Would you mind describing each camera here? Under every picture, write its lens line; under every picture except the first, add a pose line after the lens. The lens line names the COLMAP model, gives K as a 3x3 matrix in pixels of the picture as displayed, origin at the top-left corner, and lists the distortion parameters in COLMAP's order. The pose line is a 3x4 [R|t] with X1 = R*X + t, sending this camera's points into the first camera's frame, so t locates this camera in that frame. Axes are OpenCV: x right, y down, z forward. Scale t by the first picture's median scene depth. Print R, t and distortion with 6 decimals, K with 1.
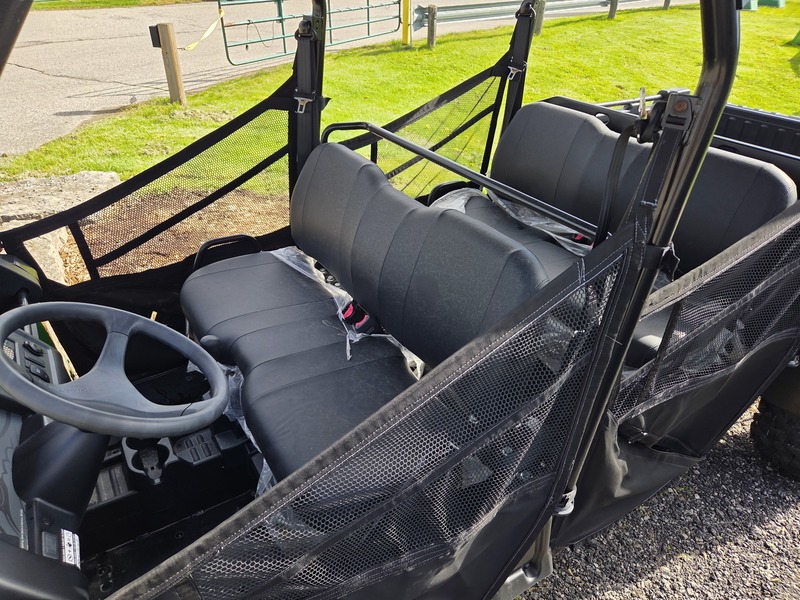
lens RADIAL K [[524.8, 0, 392.3], [0, 524.8, 301.7], [0, 0, 1]] dist [0.054854, -0.037329]
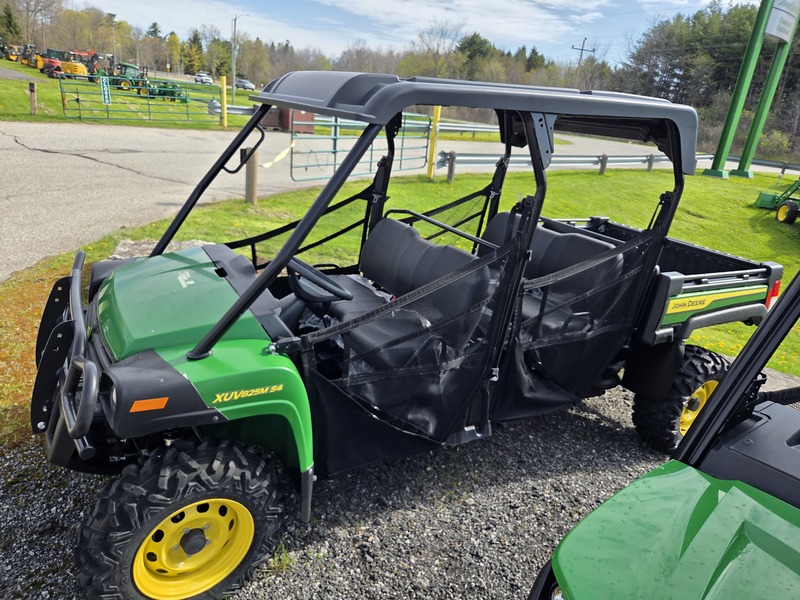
lens RADIAL K [[524.8, 0, 392.3], [0, 524.8, 301.7], [0, 0, 1]] dist [0.054854, -0.037329]
pose [[0.995367, 0.093613, -0.021915, -0.010345], [-0.096140, 0.971298, -0.217572, 0.103916], [0.000918, 0.218671, 0.975798, -0.199553]]
